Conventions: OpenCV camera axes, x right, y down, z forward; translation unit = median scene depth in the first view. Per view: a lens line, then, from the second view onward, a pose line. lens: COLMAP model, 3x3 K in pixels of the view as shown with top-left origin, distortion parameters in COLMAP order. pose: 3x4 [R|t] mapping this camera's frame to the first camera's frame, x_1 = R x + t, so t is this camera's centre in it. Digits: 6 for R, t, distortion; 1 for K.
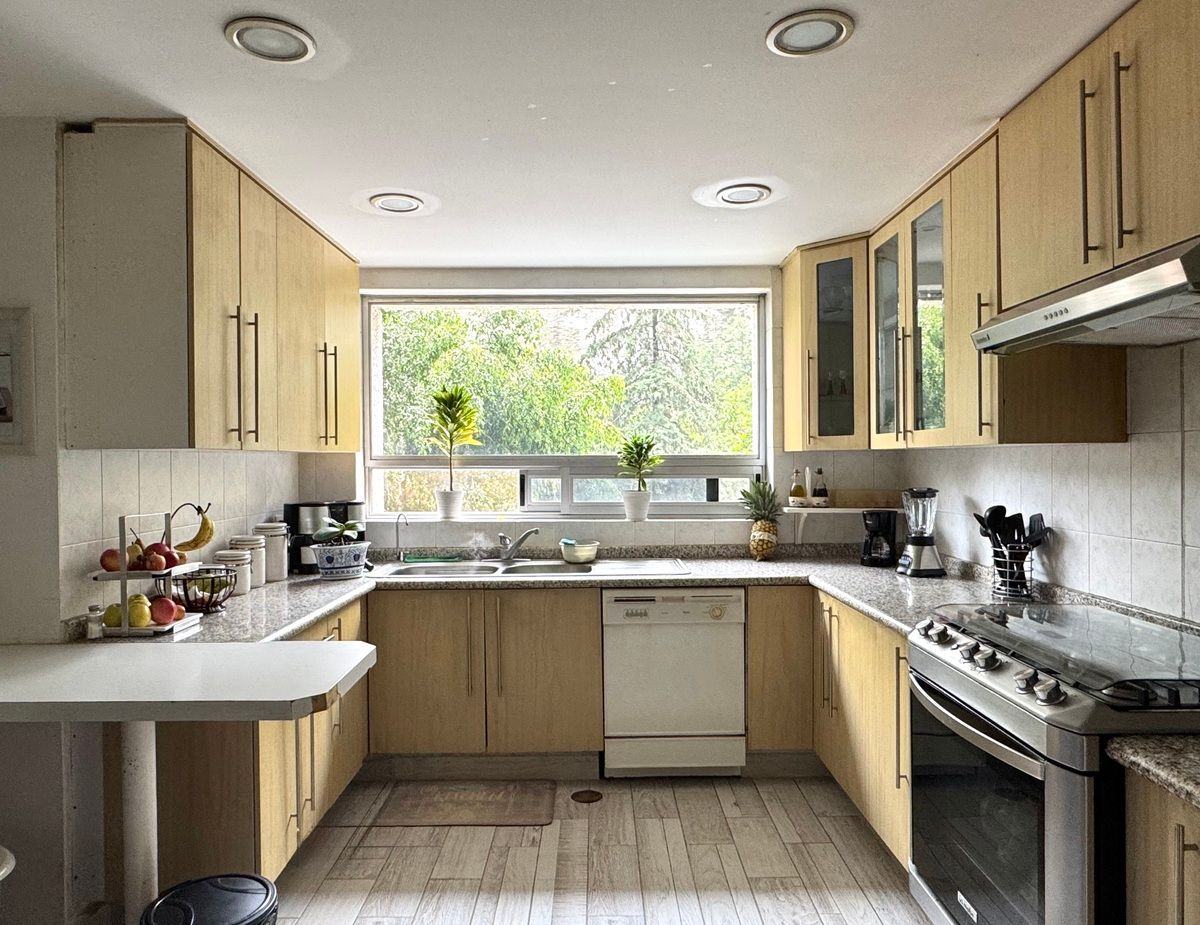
lens RADIAL K [[801.5, 0, 597.8], [0, 801.5, 462.1], [0, 0, 1]] dist [-0.012184, 0.005193]
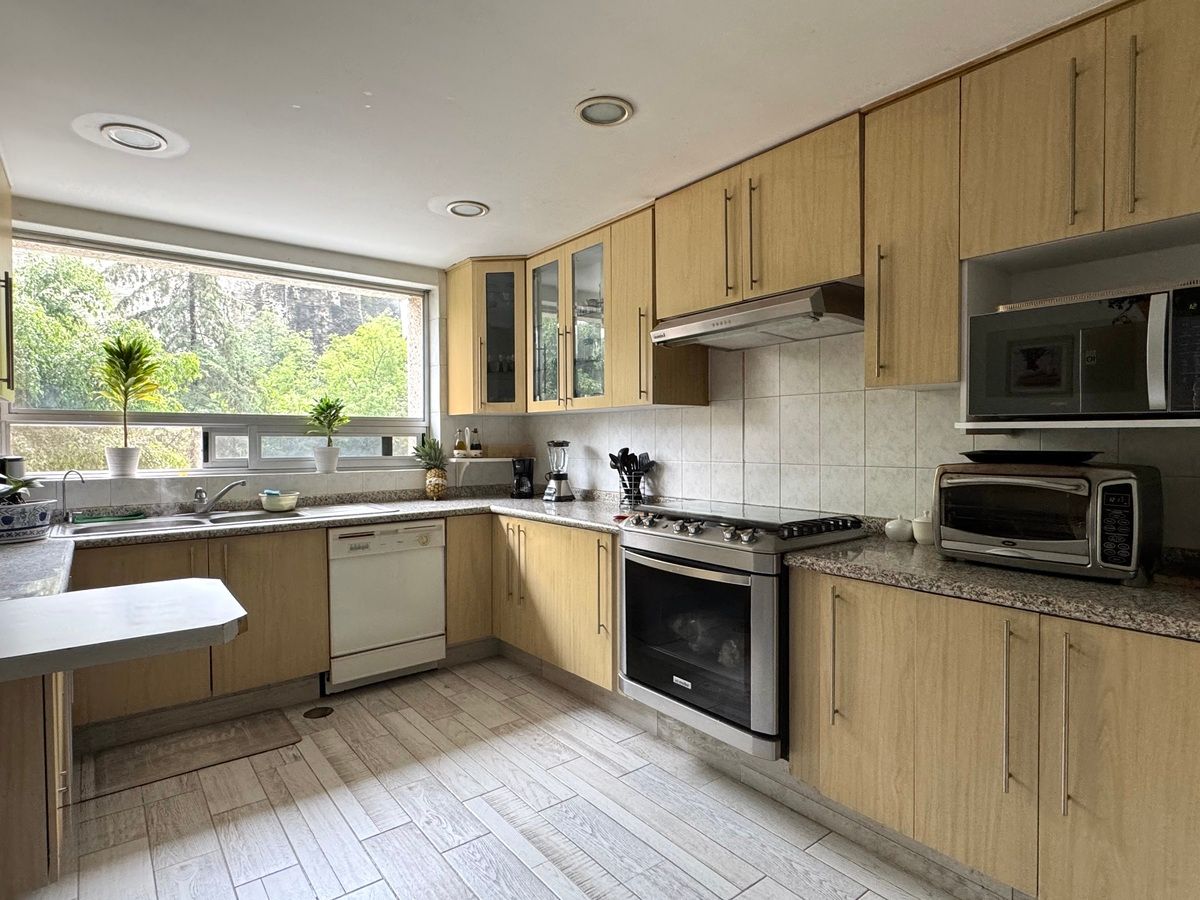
lens RADIAL K [[646.5, 0, 601.6], [0, 646.5, 450.1], [0, 0, 1]] dist [-0.007637, -0.001574]
pose [[0.781772, -0.007689, 0.623517, -0.261601], [0.001605, 0.999945, 0.010317, 0.037944], [-0.623563, -0.007065, 0.781741, 0.041399]]
